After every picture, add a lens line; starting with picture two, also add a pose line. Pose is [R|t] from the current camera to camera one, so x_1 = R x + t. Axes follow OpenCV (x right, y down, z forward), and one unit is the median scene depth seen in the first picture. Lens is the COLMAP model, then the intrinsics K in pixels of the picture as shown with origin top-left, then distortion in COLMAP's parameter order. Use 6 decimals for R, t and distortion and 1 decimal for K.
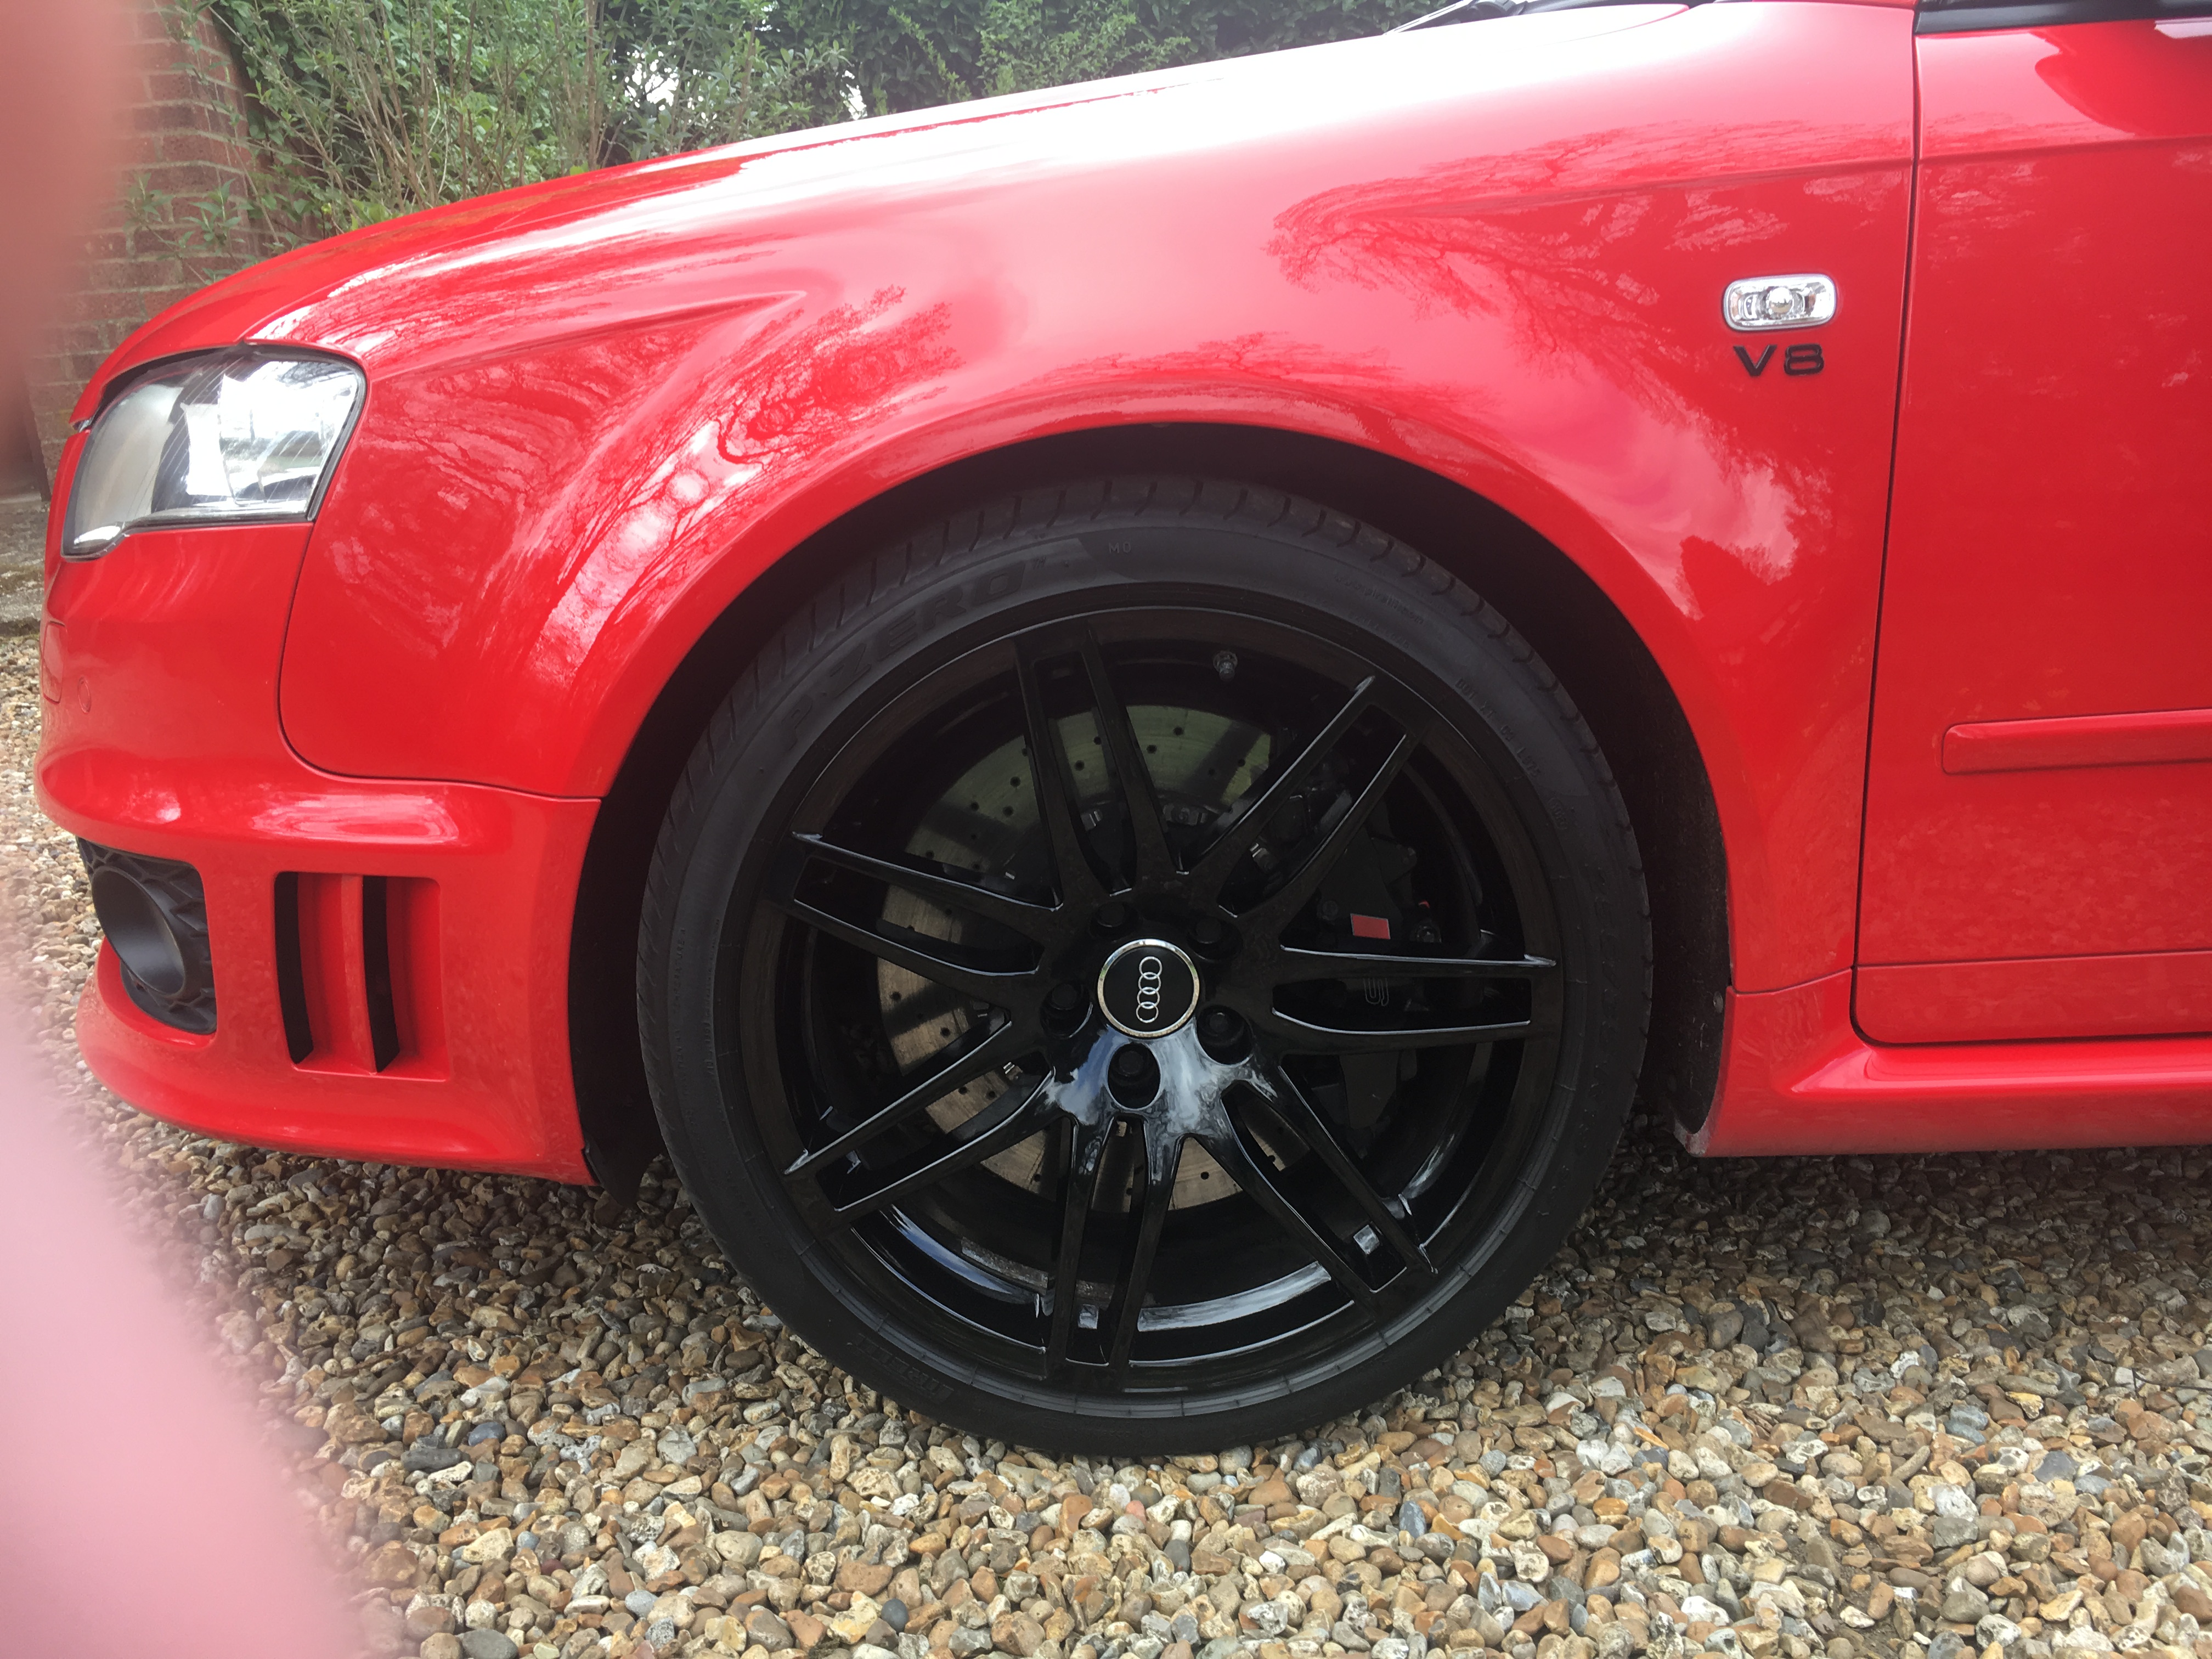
lens RADIAL K [[1885.4, 0, 1107.3], [0, 1885.4, 838.6], [0, 0, 1]] dist [0.069378, -0.100247]
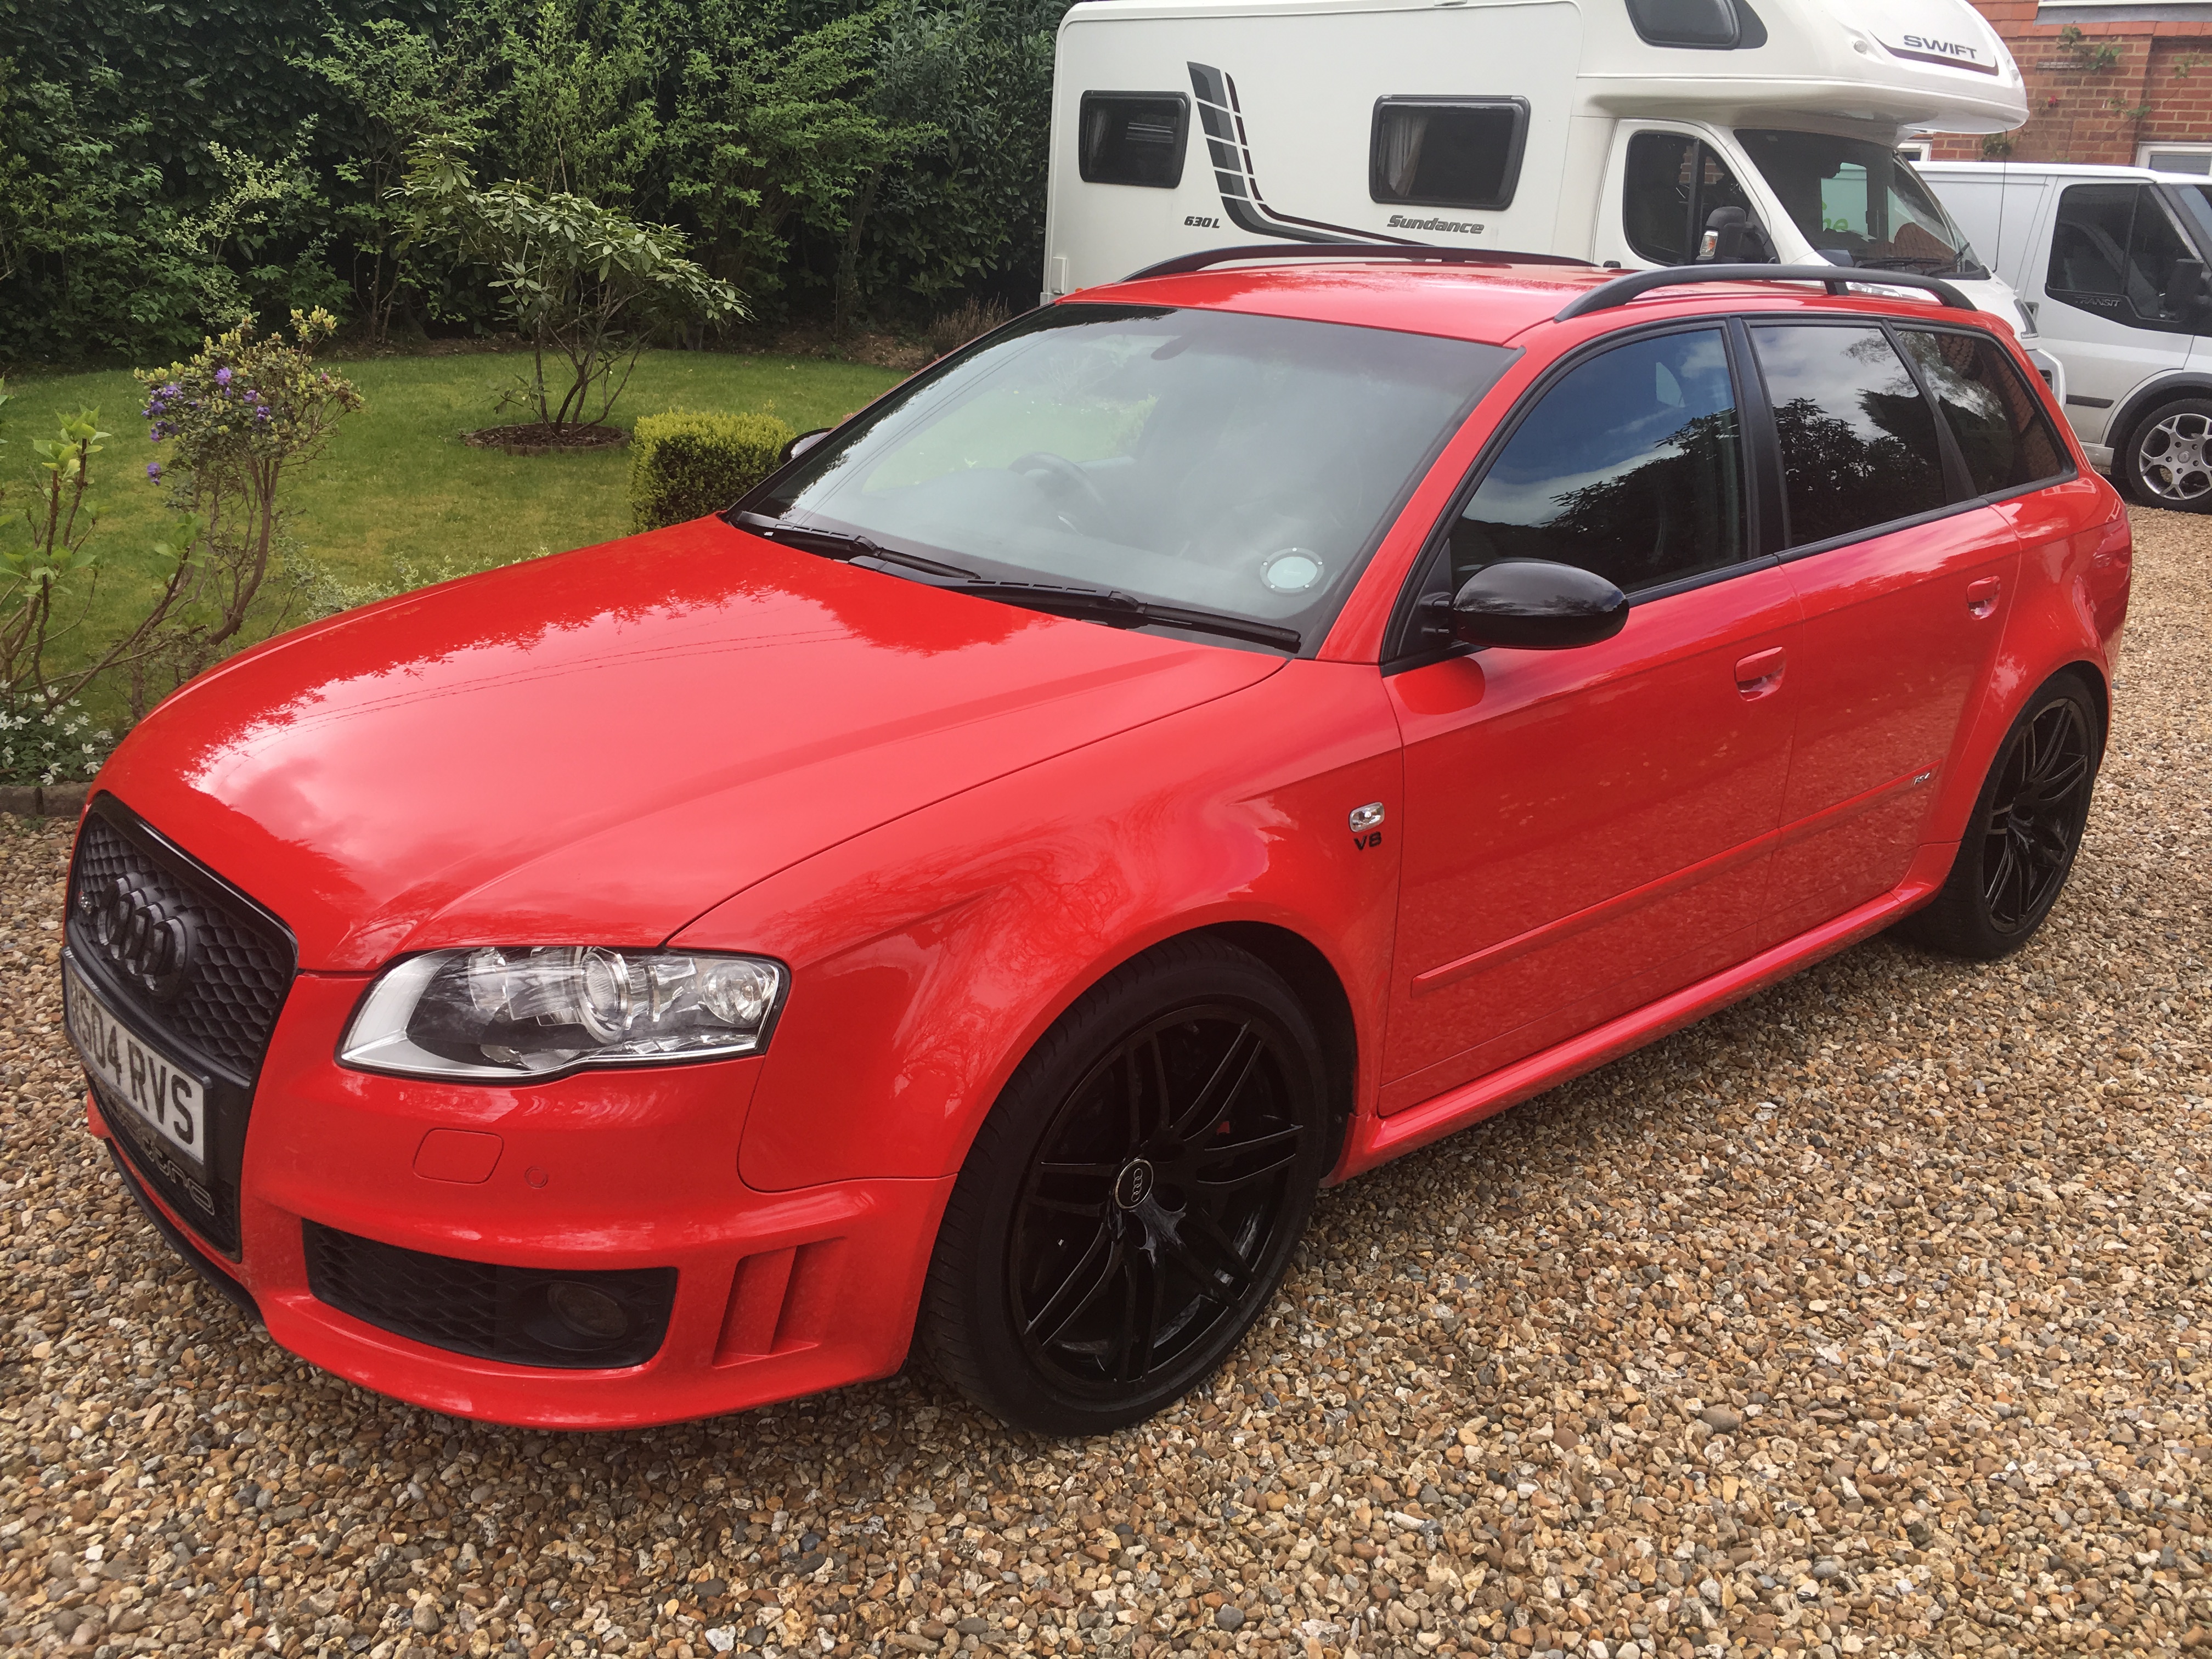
lens RADIAL K [[1885.4, 0, 1111.4], [0, 1885.4, 839.7], [0, 0, 1]] dist [0.069378, -0.100247]
pose [[0.774166, -0.151217, 0.614655, -0.992281], [0.098077, 0.987974, 0.119531, -0.440300], [-0.625338, -0.032253, 0.779687, -0.424314]]
